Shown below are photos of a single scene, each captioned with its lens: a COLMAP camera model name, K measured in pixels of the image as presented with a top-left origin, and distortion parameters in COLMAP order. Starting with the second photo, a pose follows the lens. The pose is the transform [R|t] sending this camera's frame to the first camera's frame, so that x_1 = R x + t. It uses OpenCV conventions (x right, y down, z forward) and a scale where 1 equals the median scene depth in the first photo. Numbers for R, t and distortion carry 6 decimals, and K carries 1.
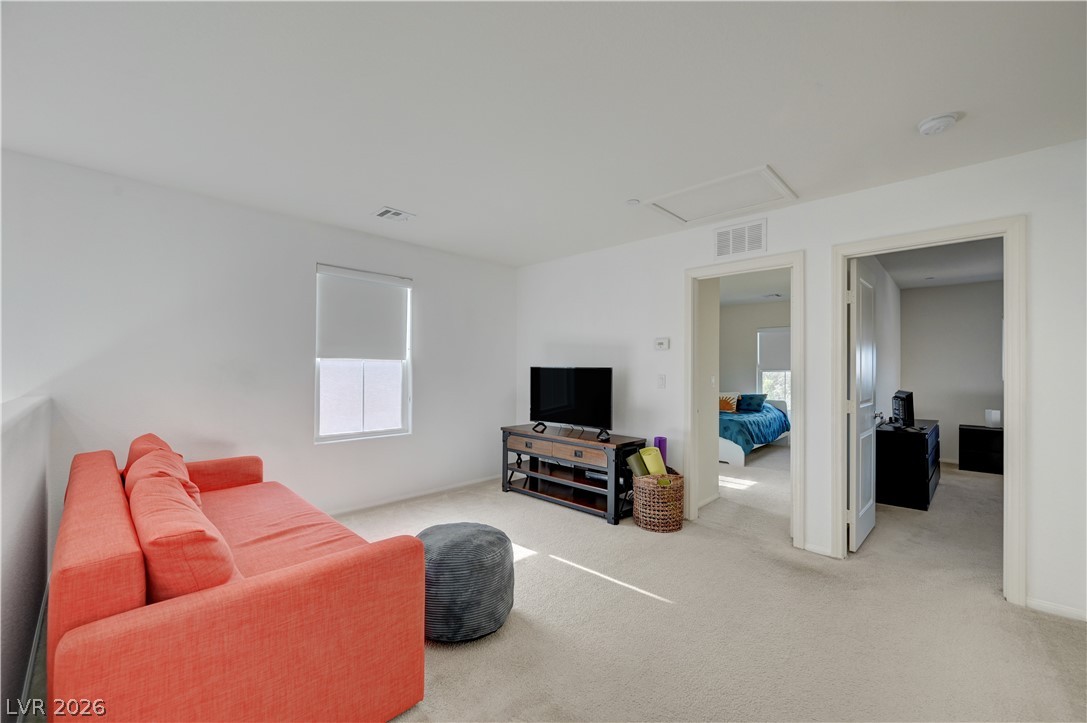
lens RADIAL K [[428.3, 0, 547.1], [0, 428.3, 365.2], [0, 0, 1]] dist [-0.000036, 0.000310]
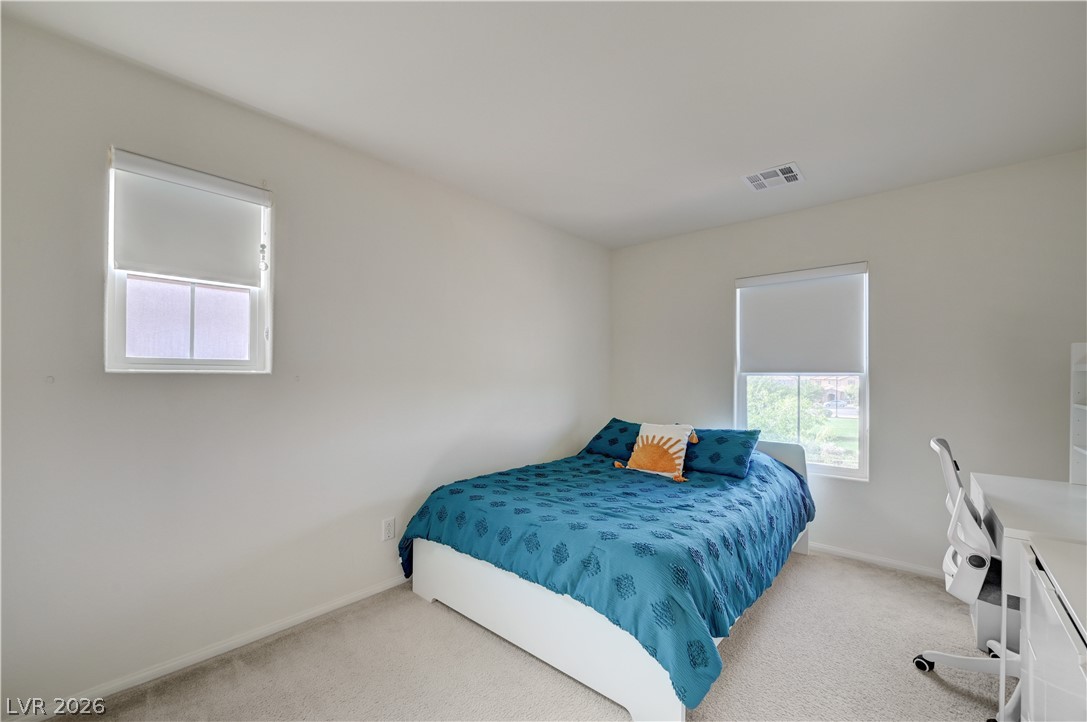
lens RADIAL K [[428.3, 0, 546.7], [0, 428.3, 367.1], [0, 0, 1]] dist [-0.000036, 0.000310]
pose [[0.999272, 0.001447, 0.038124, 0.300116], [-0.001390, 0.999998, -0.001503, 0.009195], [-0.038126, 0.001449, 0.999272, 0.609008]]
